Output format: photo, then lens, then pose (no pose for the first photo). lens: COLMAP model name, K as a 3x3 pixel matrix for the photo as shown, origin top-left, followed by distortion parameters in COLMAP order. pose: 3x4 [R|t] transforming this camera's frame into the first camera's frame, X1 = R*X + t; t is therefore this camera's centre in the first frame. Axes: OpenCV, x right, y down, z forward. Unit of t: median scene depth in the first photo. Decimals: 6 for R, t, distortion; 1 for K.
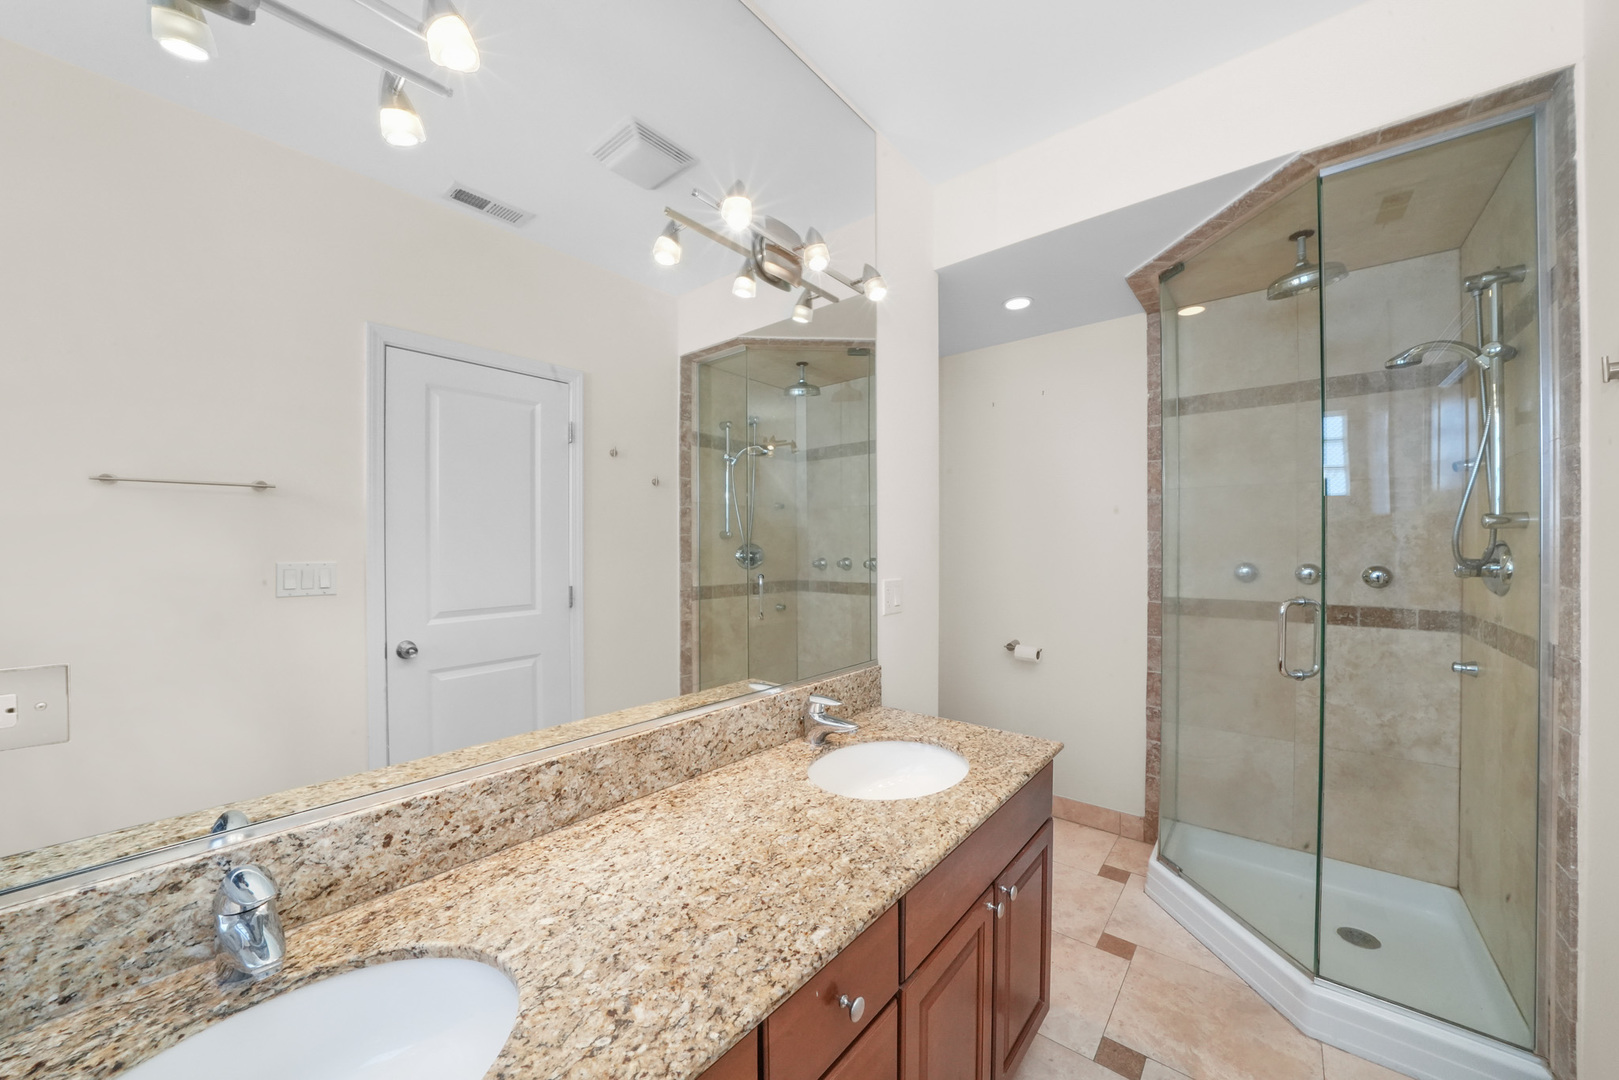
lens RADIAL K [[574.7, 0, 807.8], [0, 574.7, 549.1], [0, 0, 1]] dist [-0.032970, 0.000060]
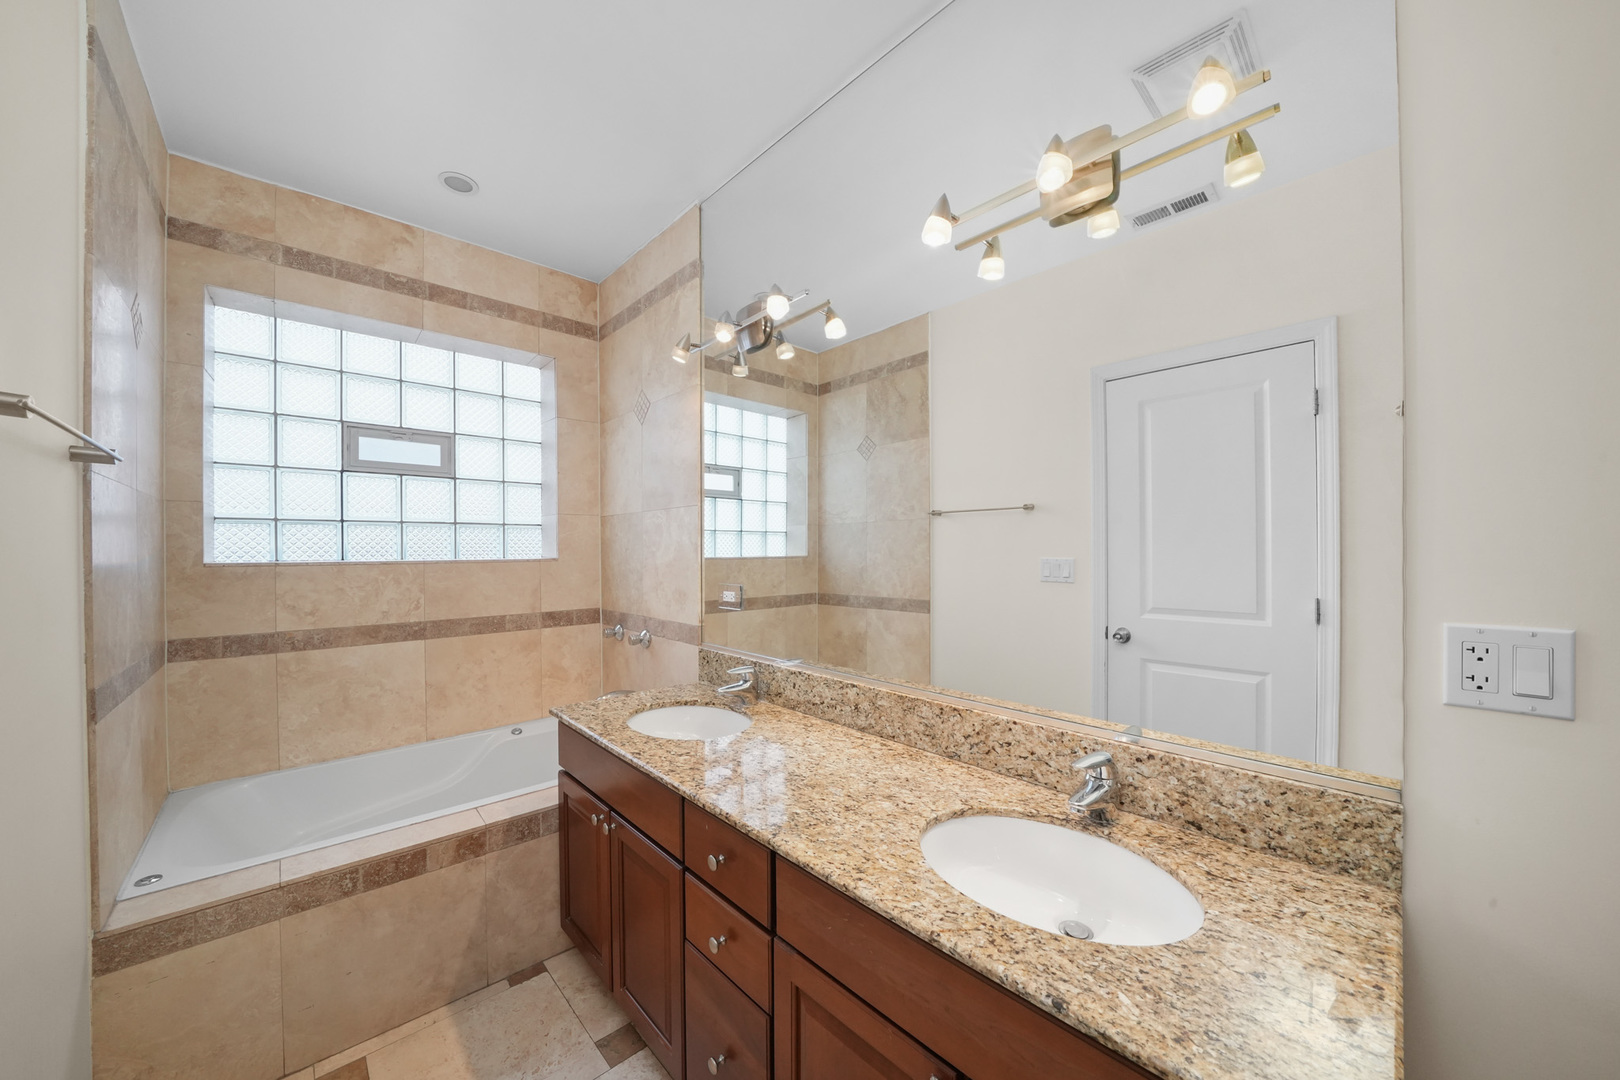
lens RADIAL K [[575.1, 0, 808.3], [0, 575.1, 549.1], [0, 0, 1]] dist [-0.032970, 0.000060]
pose [[-0.123167, 0.004178, -0.992377, 1.016971], [-0.002766, 0.999986, 0.004553, -0.007848], [0.992382, 0.003305, -0.123154, 0.948935]]
